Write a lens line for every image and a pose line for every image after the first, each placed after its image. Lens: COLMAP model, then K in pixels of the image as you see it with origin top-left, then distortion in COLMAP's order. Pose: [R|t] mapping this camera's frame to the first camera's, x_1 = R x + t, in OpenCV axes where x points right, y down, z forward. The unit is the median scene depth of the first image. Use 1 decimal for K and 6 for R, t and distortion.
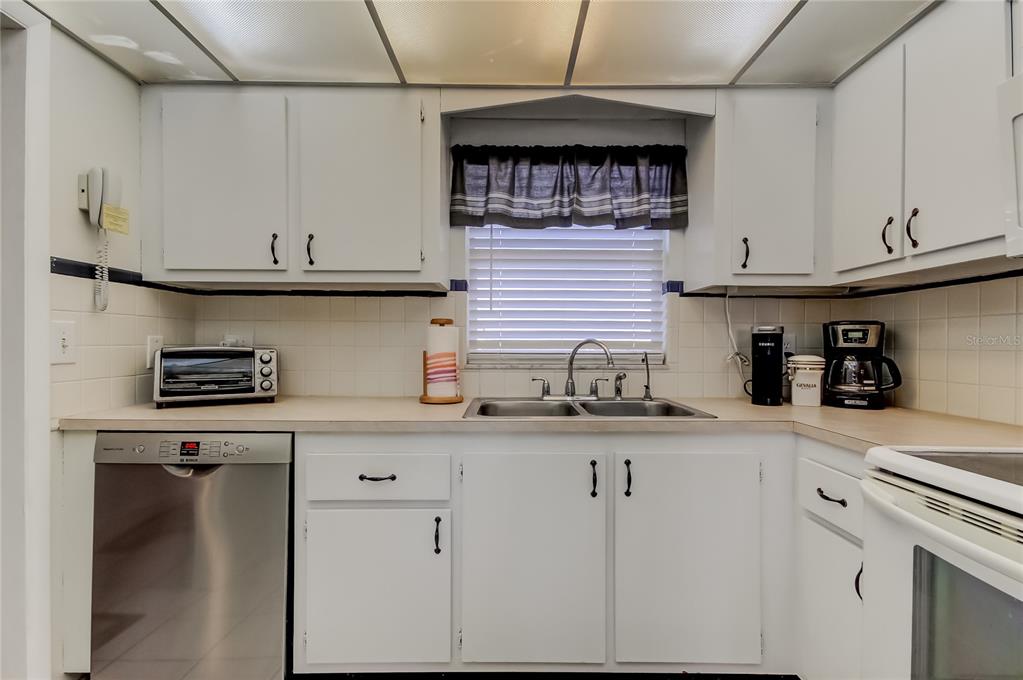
lens RADIAL K [[475.2, 0, 514.9], [0, 475.2, 346.6], [0, 0, 1]] dist [0.002554, 0.000568]
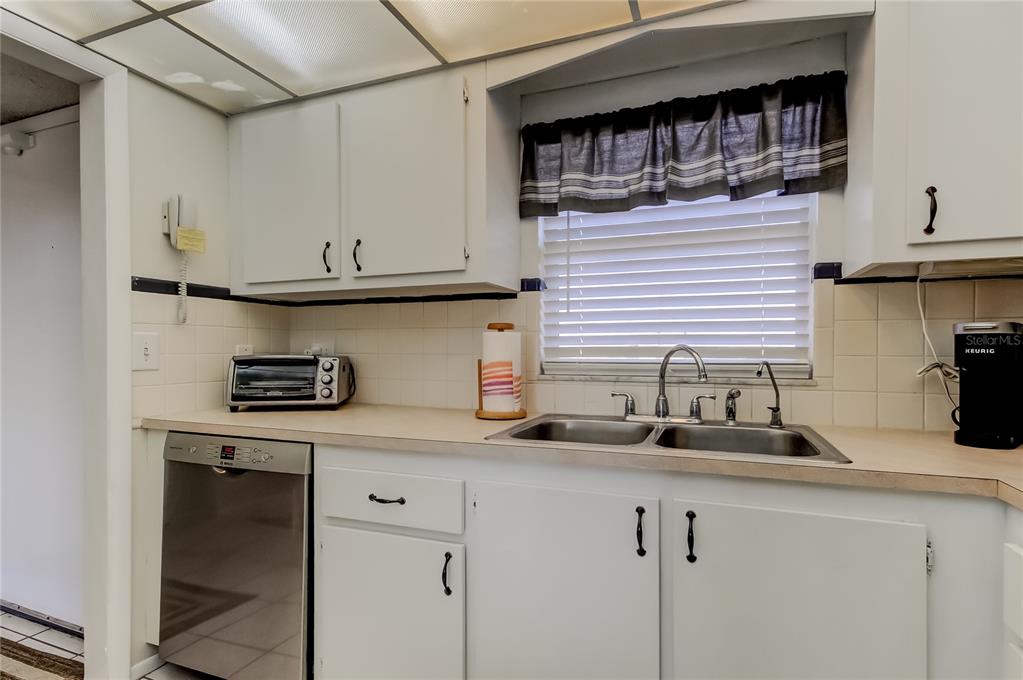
lens RADIAL K [[487.9, 0, 520.3], [0, 487.9, 352.6], [0, 0, 1]] dist [0.001201, 0.013838]
pose [[0.926384, -0.001223, -0.376578, 0.203728], [0.000654, 0.999998, -0.001640, -0.002064], [0.376580, 0.001273, 0.926383, 0.157039]]
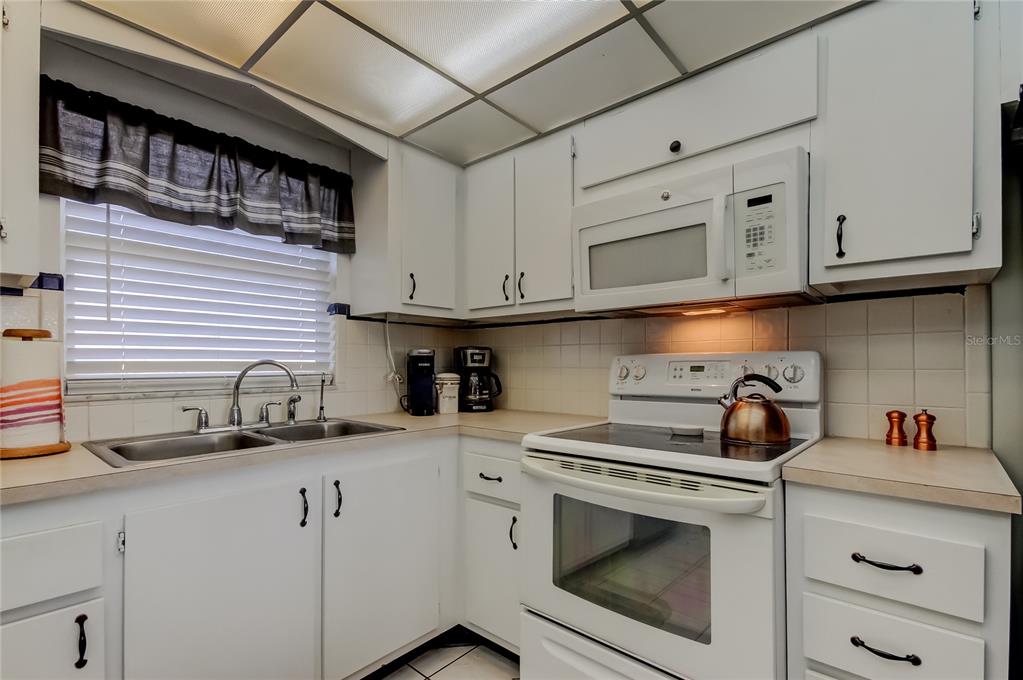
lens RADIAL K [[460.8, 0, 538.3], [0, 460.8, 365.2], [0, 0, 1]] dist [0.001114, 0.000128]
pose [[0.644315, -0.006667, 0.764731, -0.170781], [0.007833, 0.999967, 0.002118, -0.003493], [-0.764720, 0.004625, 0.644346, 0.032856]]
